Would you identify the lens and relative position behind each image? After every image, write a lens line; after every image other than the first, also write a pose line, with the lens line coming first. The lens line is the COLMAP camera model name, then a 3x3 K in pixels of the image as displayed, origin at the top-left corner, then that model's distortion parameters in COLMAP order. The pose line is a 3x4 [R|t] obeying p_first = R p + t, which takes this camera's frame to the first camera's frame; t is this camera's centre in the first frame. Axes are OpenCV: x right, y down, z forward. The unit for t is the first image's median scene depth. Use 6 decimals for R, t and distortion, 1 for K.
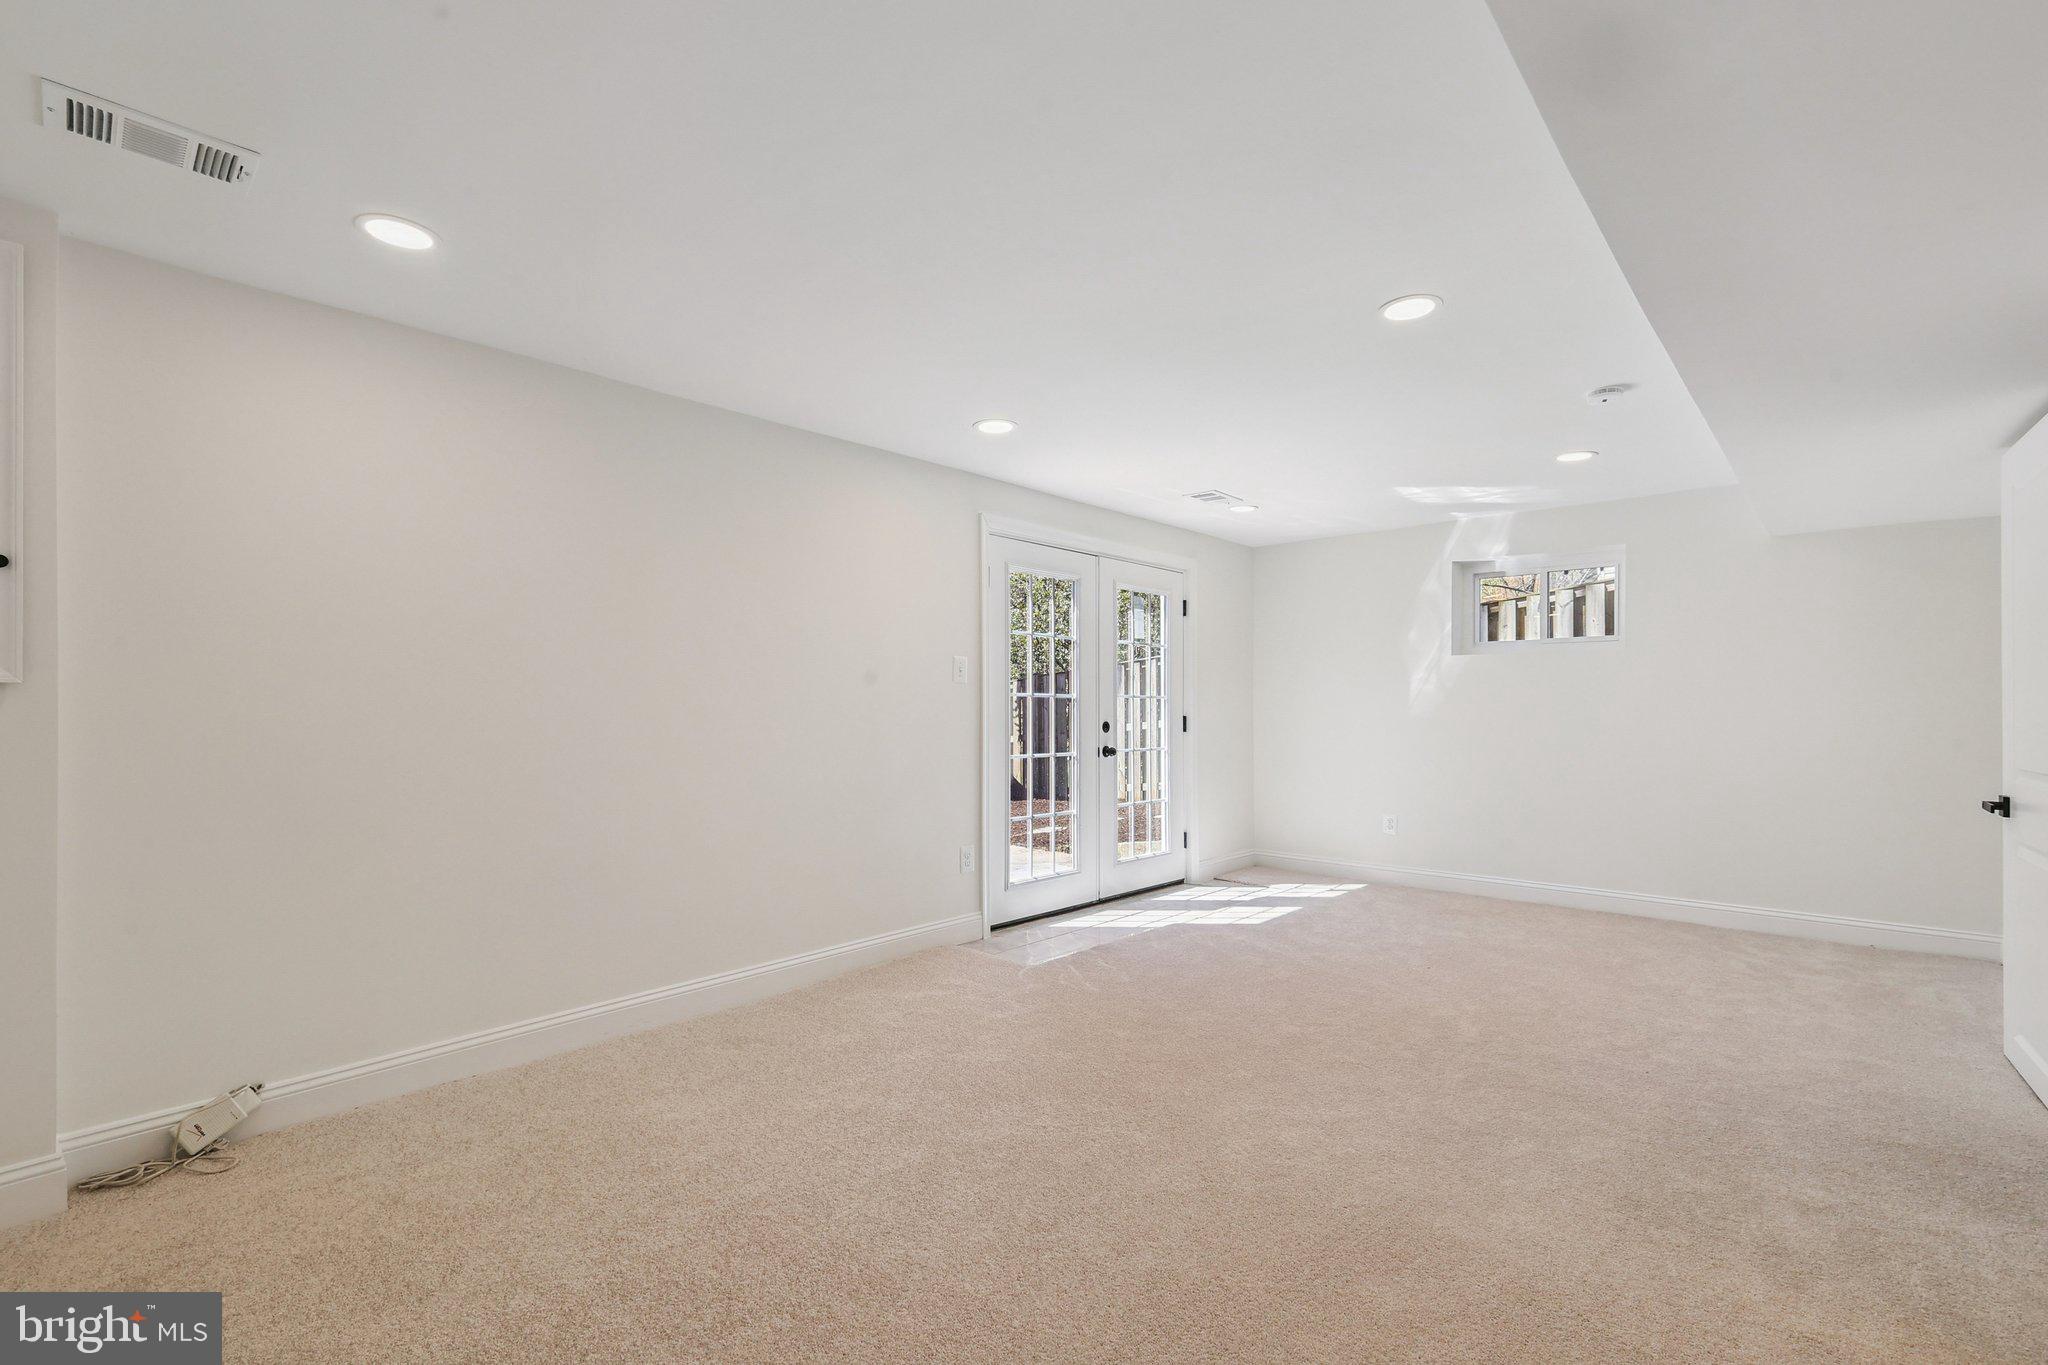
lens RADIAL K [[894.2, 0, 1024.0], [0, 894.2, 682.5], [0, 0, 1]] dist [-0.000300, -0.000264]
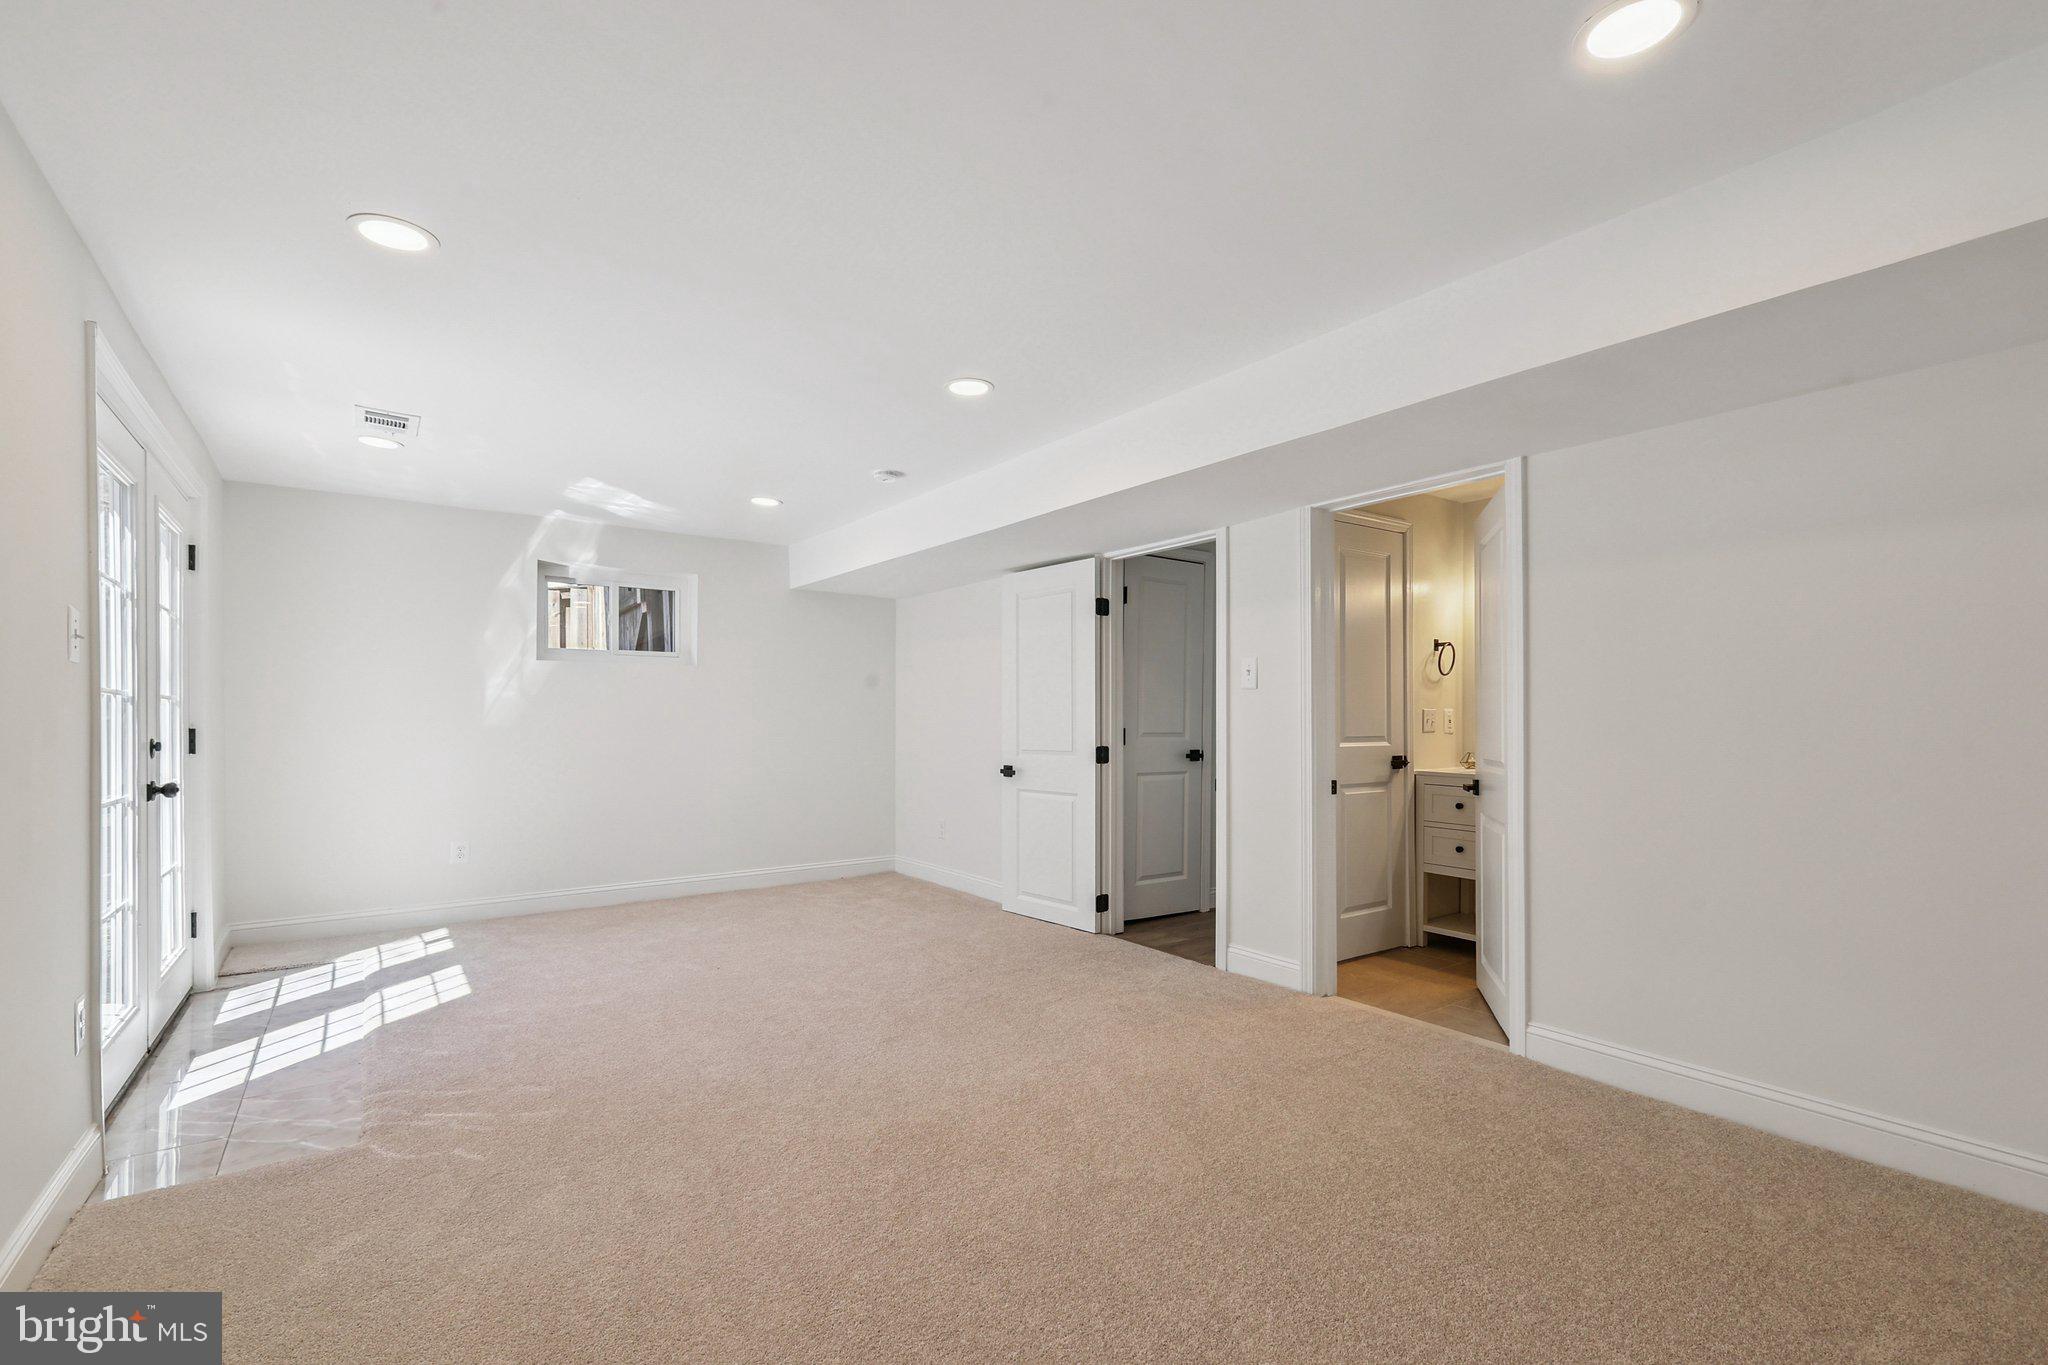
lens RADIAL K [[918.6, 0, 1019.8], [0, 918.6, 715.6], [0, 0, 1]] dist [-0.000918, -0.000115]
pose [[0.193674, 0.000549, 0.981066, -0.385648], [-0.027426, 0.999612, 0.004855, 0.009494], [-0.980682, -0.027847, 0.193614, 0.339475]]
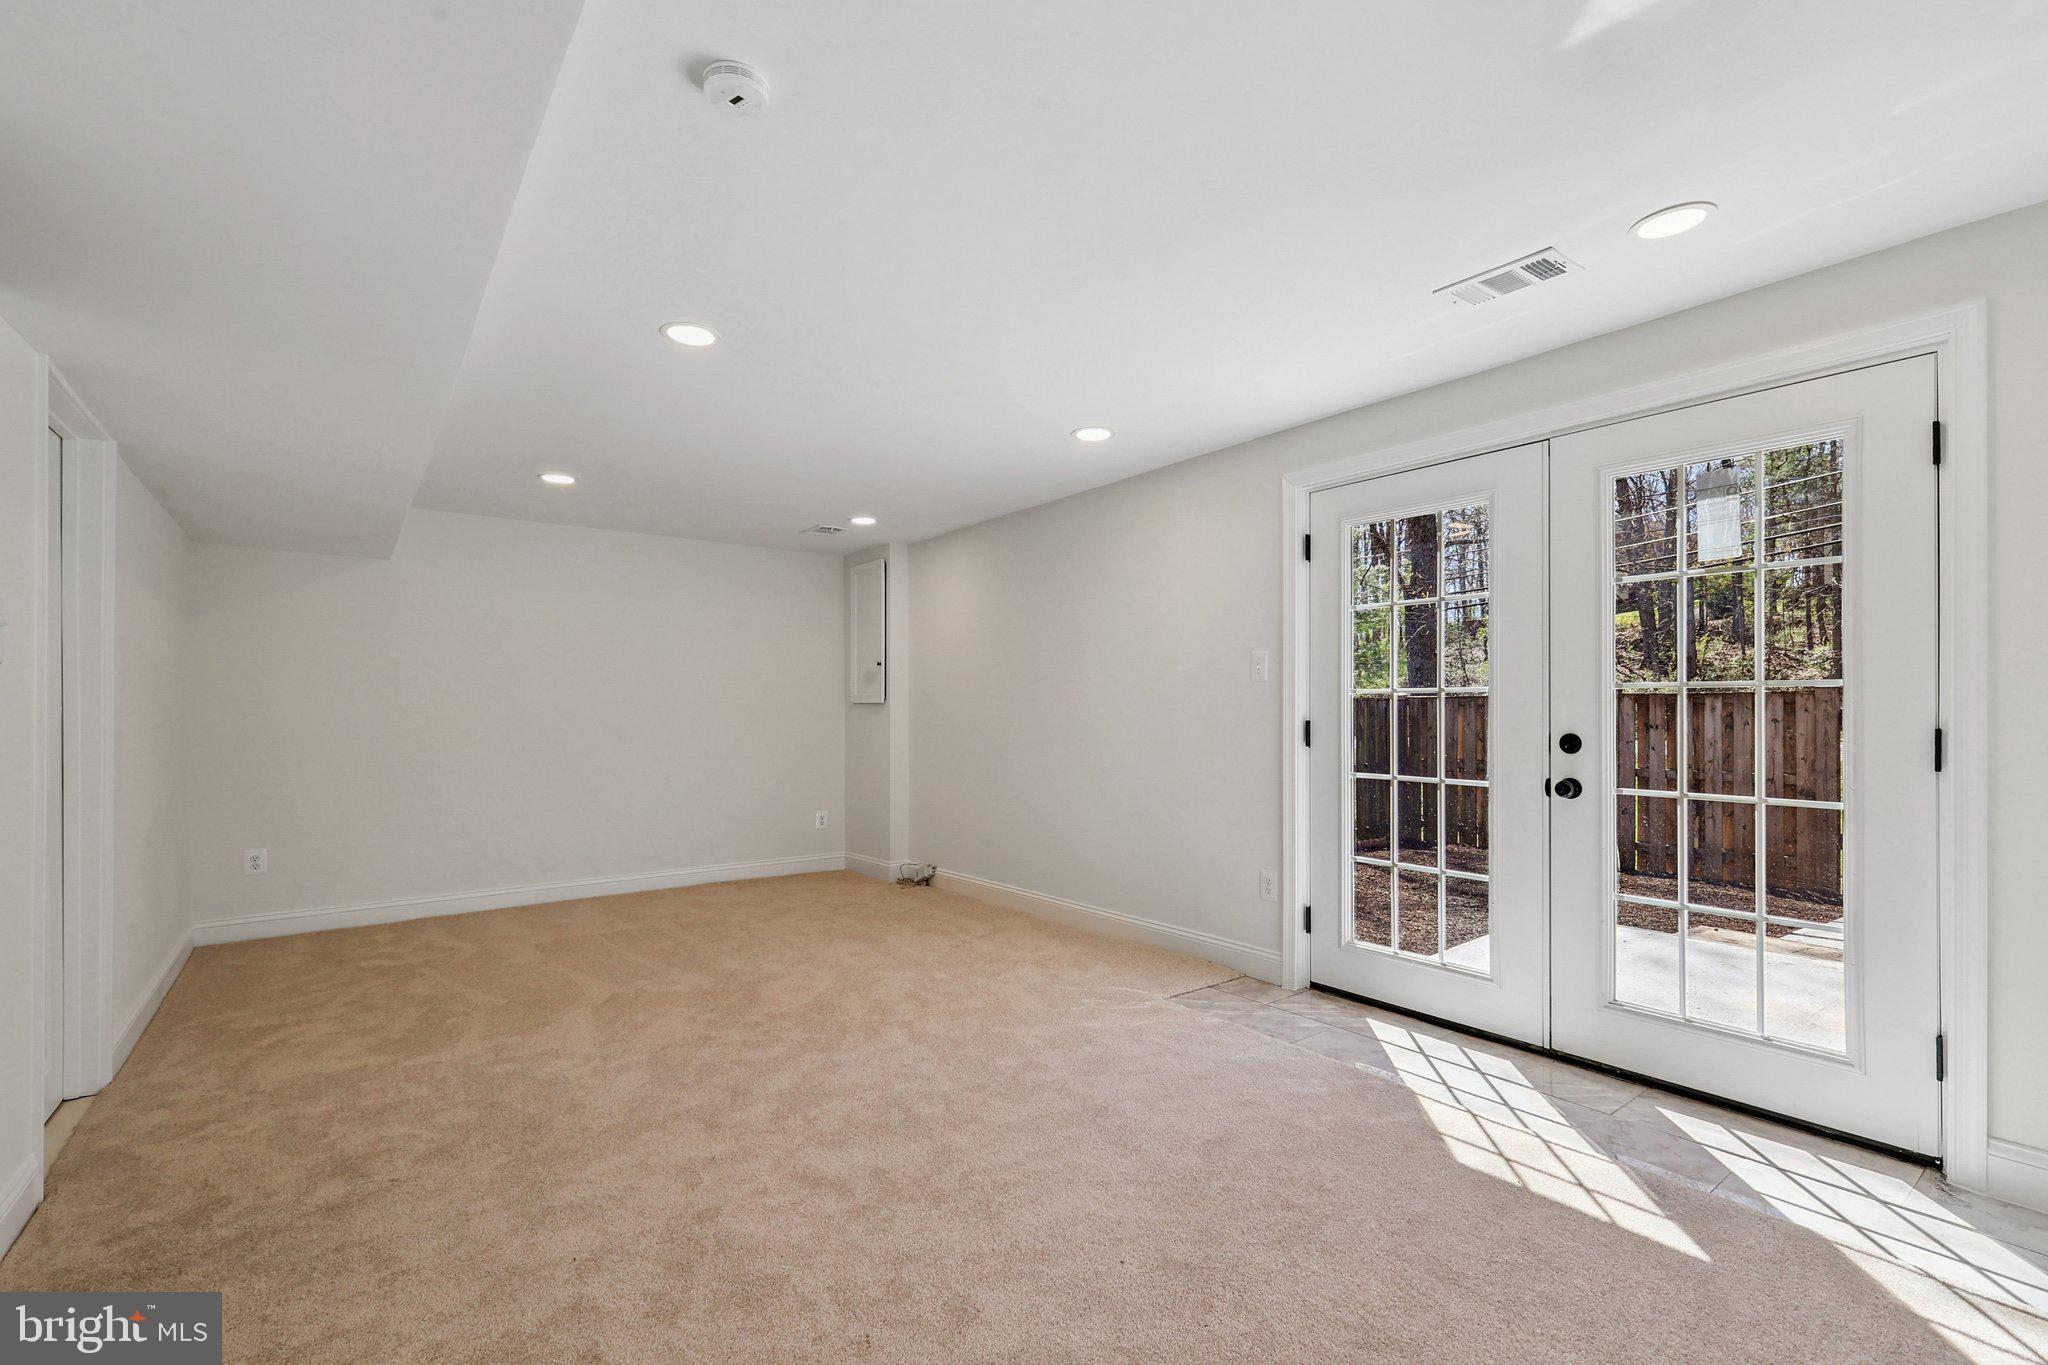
lens RADIAL K [[894.2, 0, 1024.0], [0, 894.2, 682.5], [0, 0, 1]] dist [-0.000300, -0.000264]
pose [[-0.155121, -0.027421, -0.987515, 0.695893], [0.031289, 0.998977, -0.032654, 0.019694], [0.987400, -0.035963, -0.154104, 0.762750]]
